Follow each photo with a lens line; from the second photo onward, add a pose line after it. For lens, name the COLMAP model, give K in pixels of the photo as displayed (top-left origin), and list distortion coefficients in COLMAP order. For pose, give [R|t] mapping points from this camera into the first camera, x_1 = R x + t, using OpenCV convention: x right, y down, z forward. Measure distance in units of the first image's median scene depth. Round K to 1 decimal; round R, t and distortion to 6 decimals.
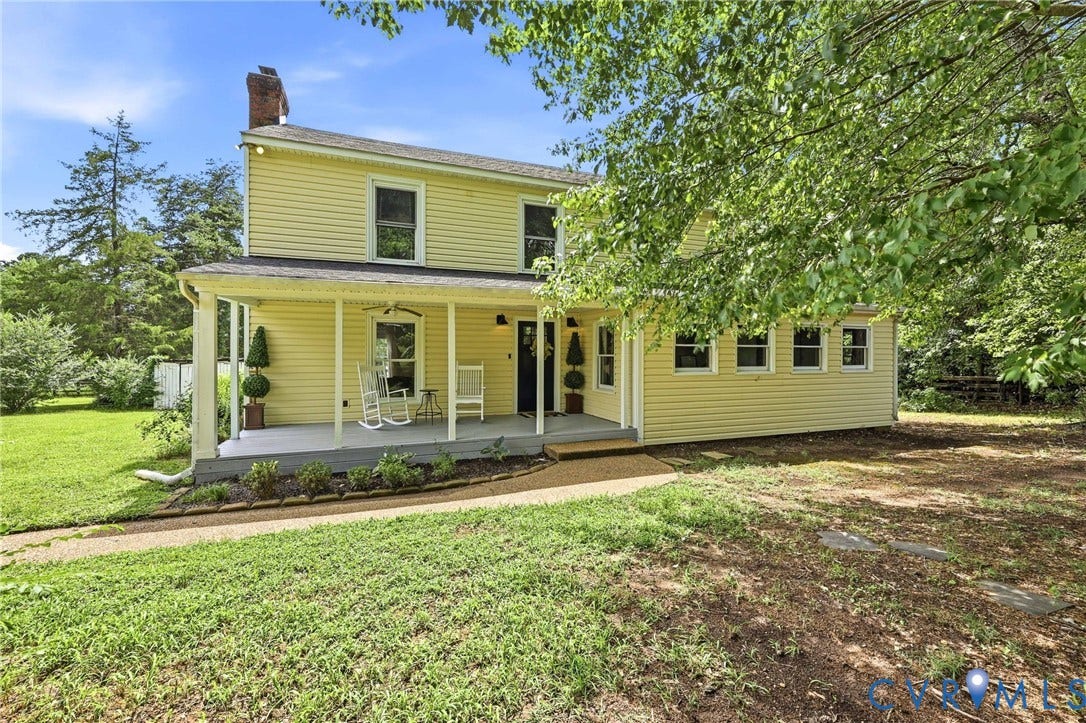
lens RADIAL K [[445.9, 0, 548.0], [0, 445.9, 356.6], [0, 0, 1]] dist [0.003813, -0.000311]
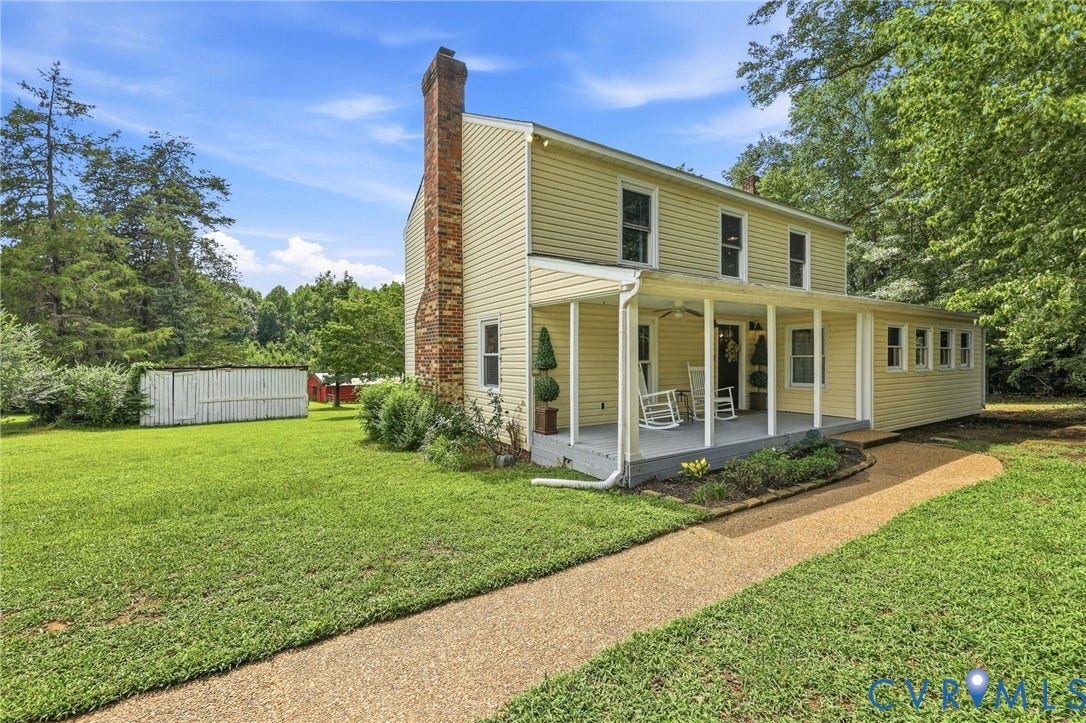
lens RADIAL K [[445.9, 0, 545.8], [0, 445.9, 364.5], [0, 0, 1]] dist [0.003813, -0.000311]
pose [[0.979091, -0.009416, 0.203204, -0.667959], [0.008285, 0.999945, 0.006414, 0.005070], [-0.203253, -0.004597, 0.979115, 0.048147]]
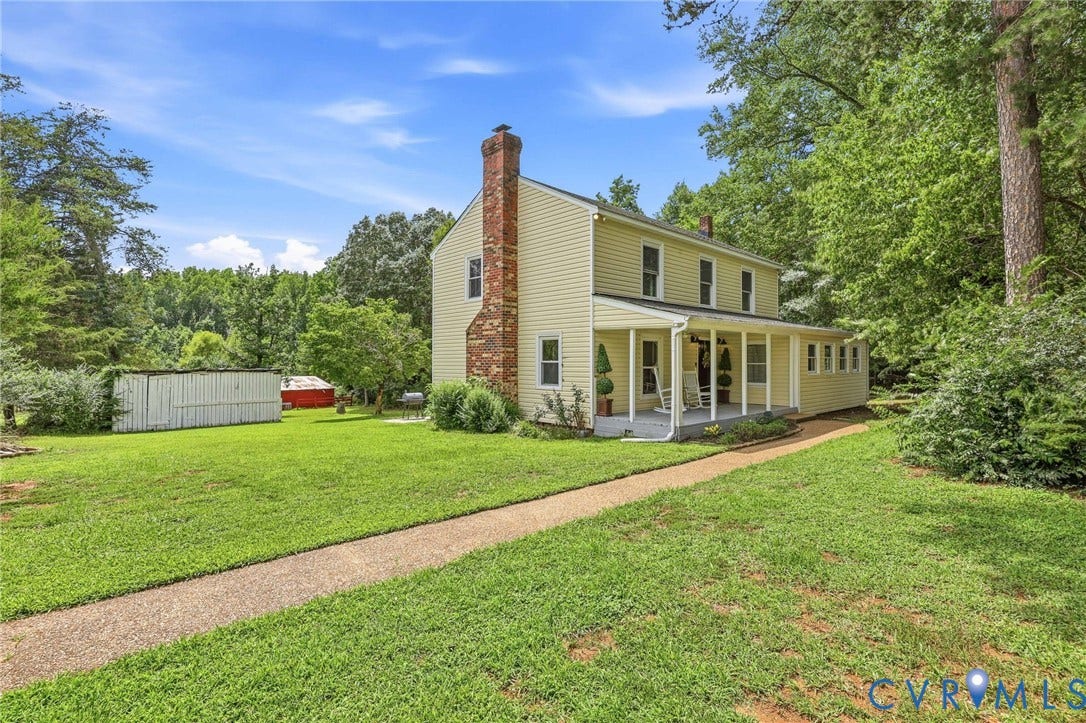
lens RADIAL K [[506.2, 0, 547.8], [0, 506.2, 361.2], [0, 0, 1]] dist [0.009774, -0.000168]
pose [[0.922002, -0.001228, 0.387182, -1.131235], [0.003842, 0.999975, -0.005977, -0.003290], [-0.387165, 0.006999, 0.921984, -0.320203]]
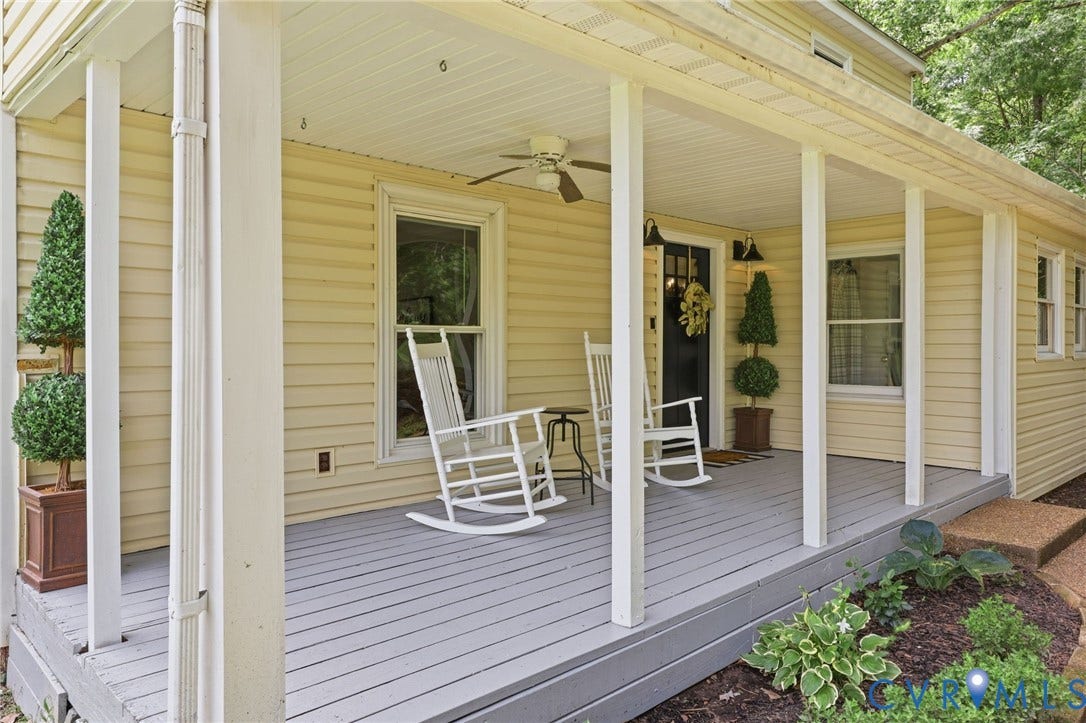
lens RADIAL K [[760.5, 0, 550.3], [0, 760.5, 357.2], [0, 0, 1]] dist [0.030773, 0.002317]
pose [[0.912738, -0.011048, 0.408397, -0.453226], [0.007740, 0.999922, 0.009753, 0.022504], [-0.408473, -0.005741, 0.912752, 0.373271]]
